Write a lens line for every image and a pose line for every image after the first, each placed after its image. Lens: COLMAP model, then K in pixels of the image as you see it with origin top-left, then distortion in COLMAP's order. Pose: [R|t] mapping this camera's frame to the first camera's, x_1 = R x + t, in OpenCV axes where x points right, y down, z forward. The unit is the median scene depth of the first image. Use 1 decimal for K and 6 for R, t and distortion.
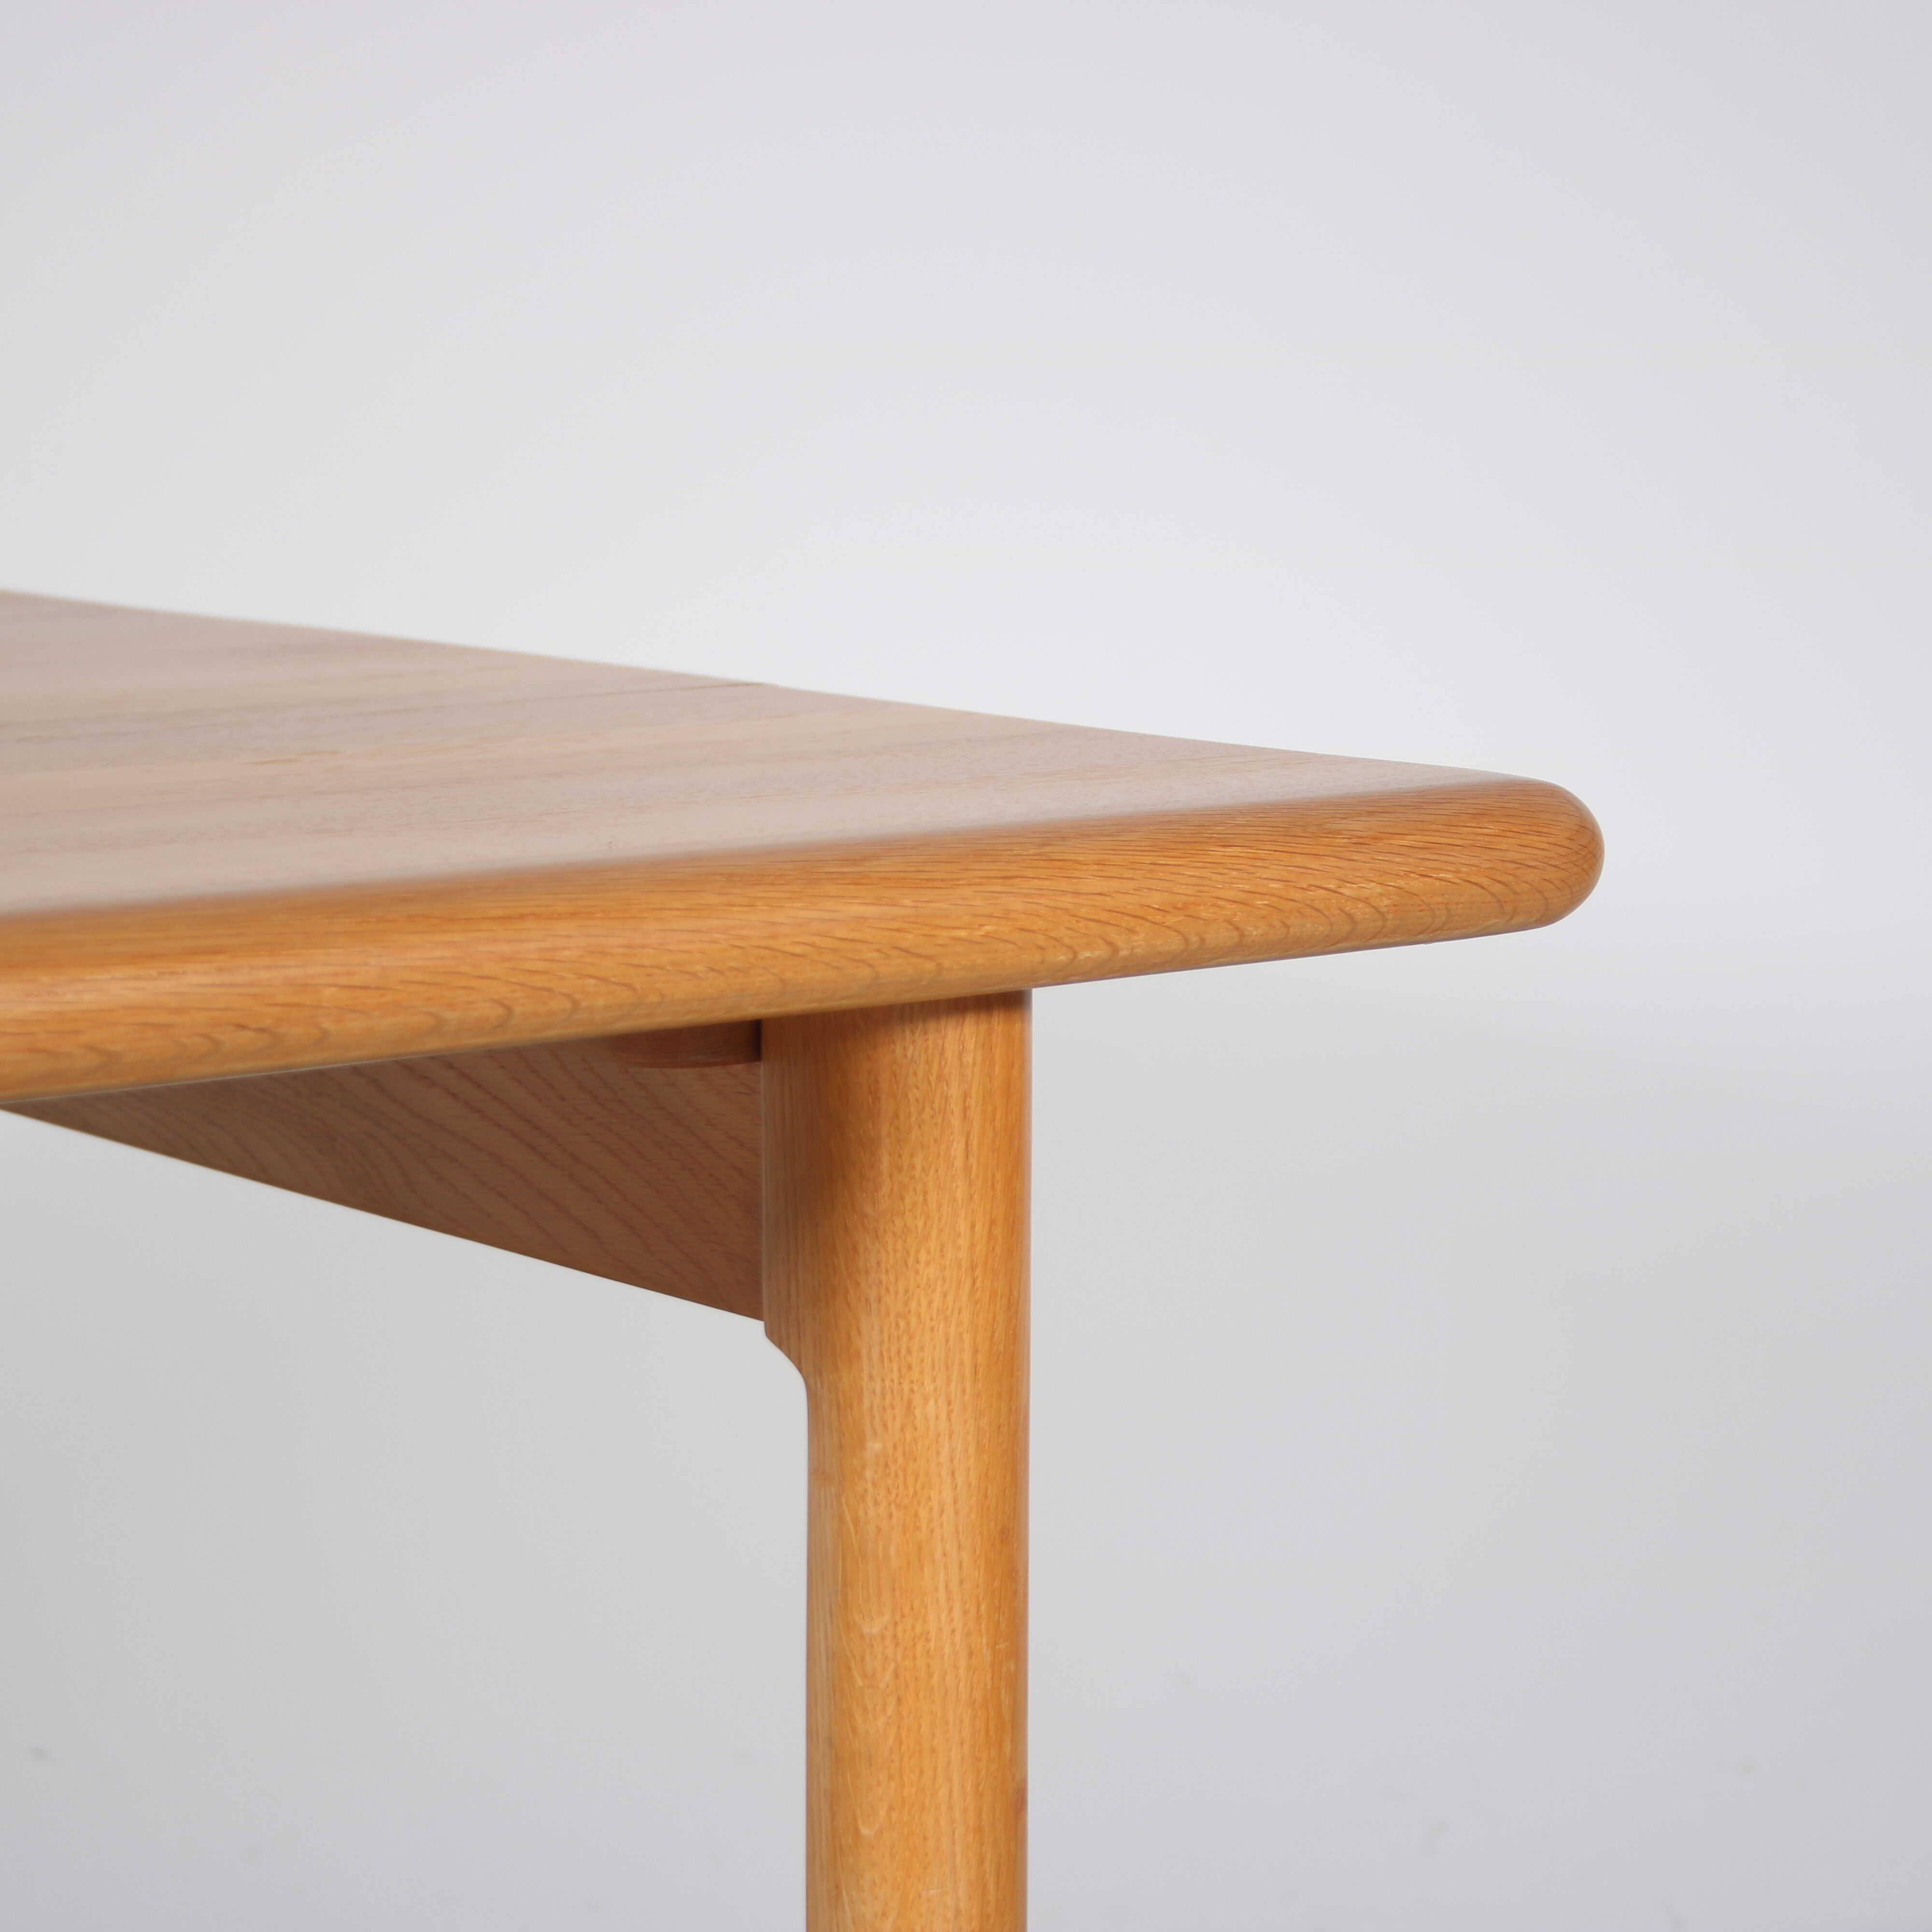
lens RADIAL K [[5621.6, 0, 966.0], [0, 5621.6, 966.0], [0, 0, 1]] dist [-0.005245, 0.291150]
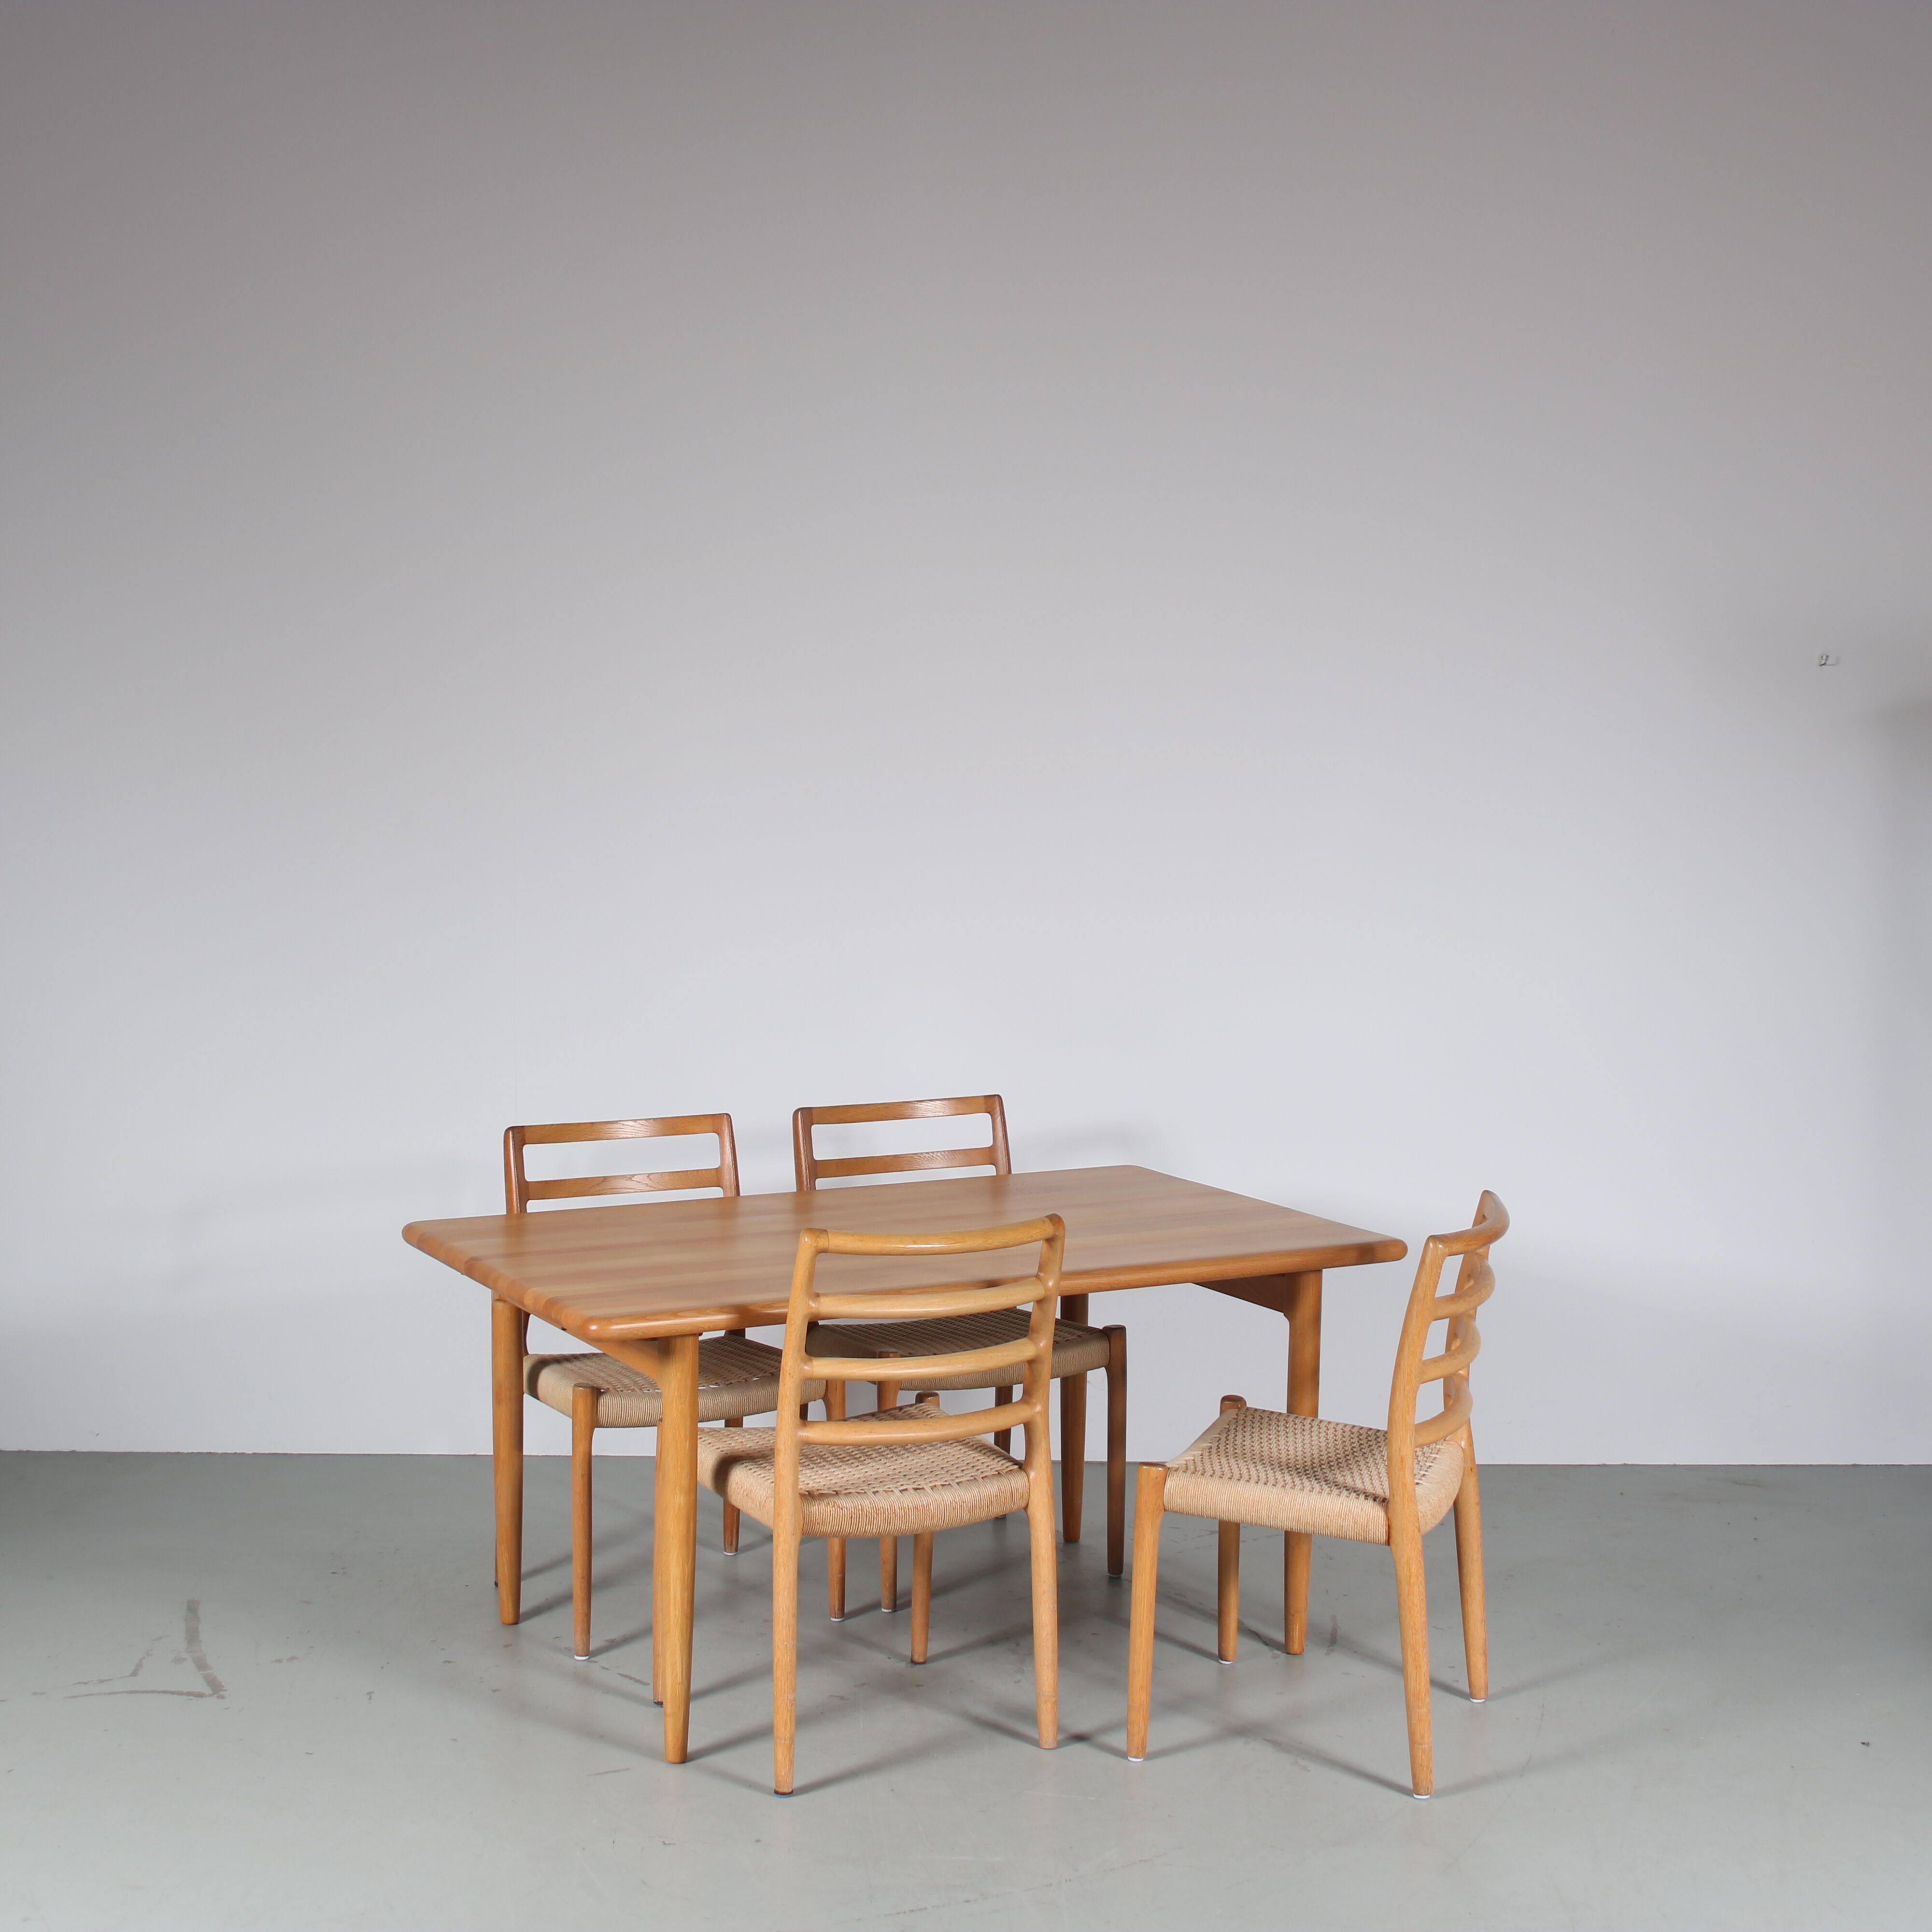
lens RADIAL K [[3036.1, 0, 966.0], [0, 3036.1, 966.0], [0, 0, 1]] dist [-0.011887, -0.080515]
pose [[0.988788, 0.028132, -0.146654, 0.119768], [-0.034406, 0.998590, -0.040419, -0.209574], [0.145310, 0.045012, 0.988362, -2.916296]]
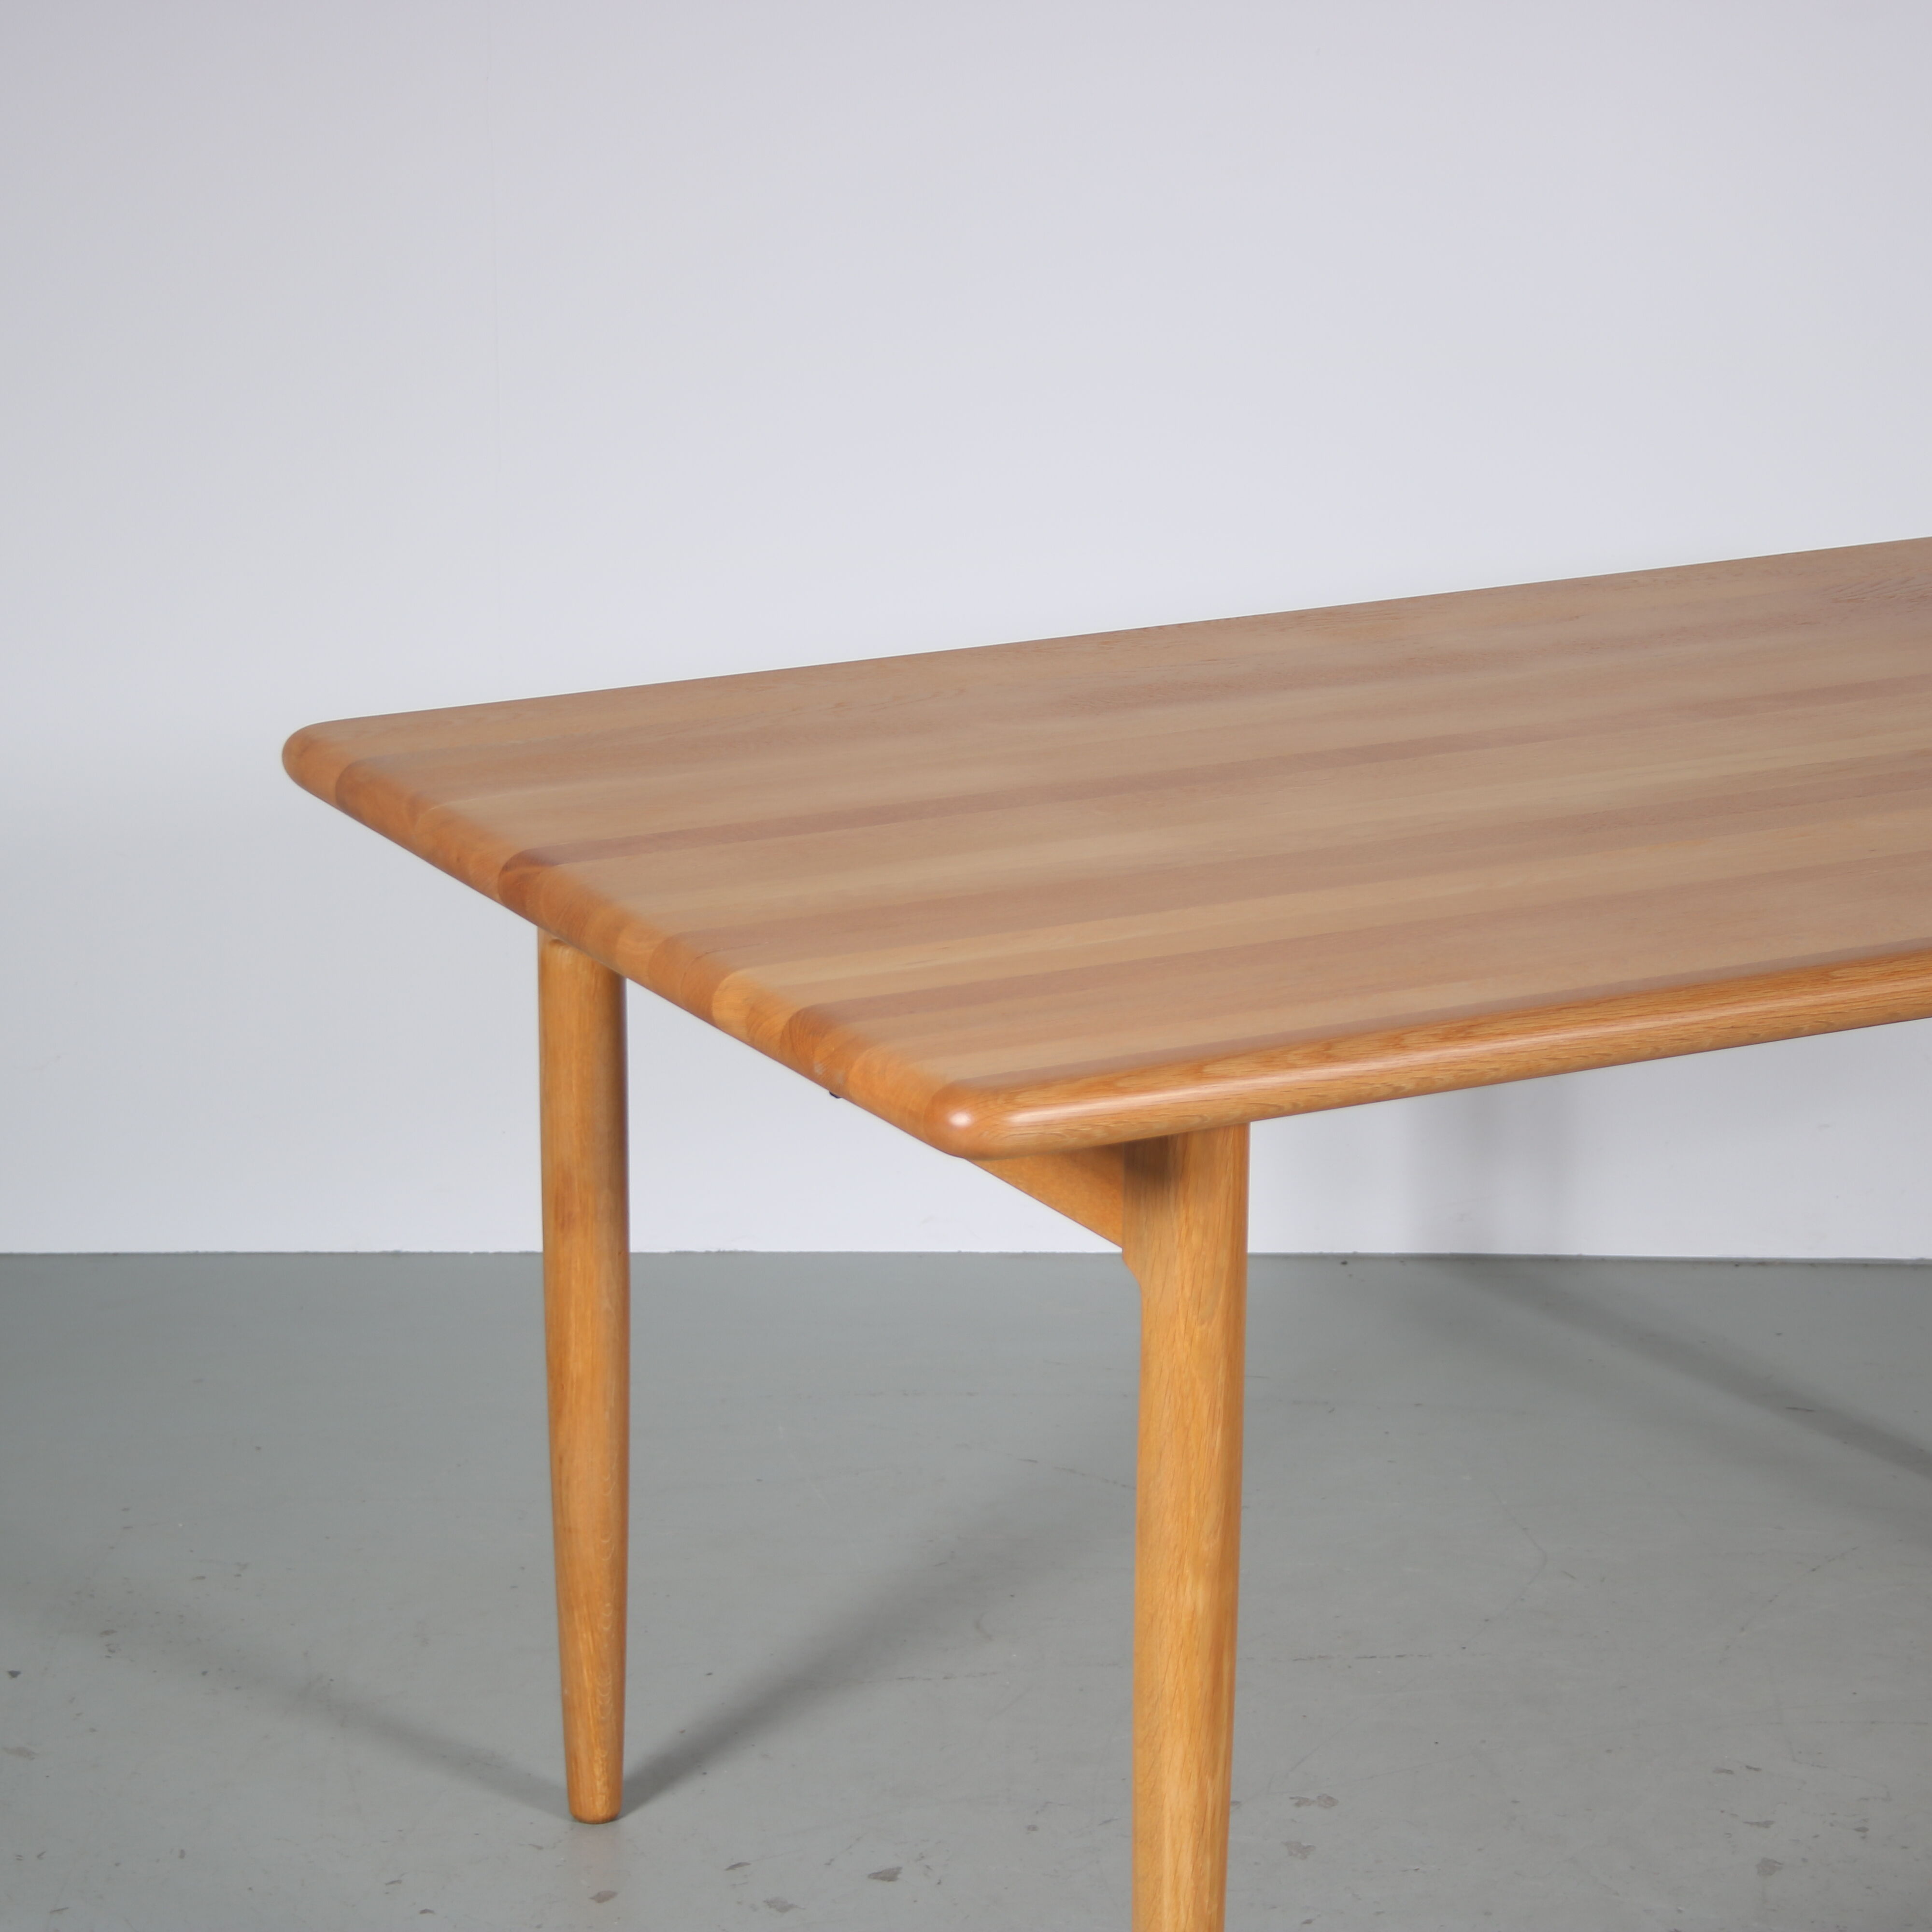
lens RADIAL K [[6487.6, 0, 966.0], [0, 6487.6, 966.0], [0, 0, 1]] dist [0.013045, 2.124004]
pose [[0.986056, 0.049451, -0.158896, -0.392179], [-0.028035, 0.990544, 0.134298, -0.305618], [0.164035, -0.127971, 0.978119, -1.956333]]
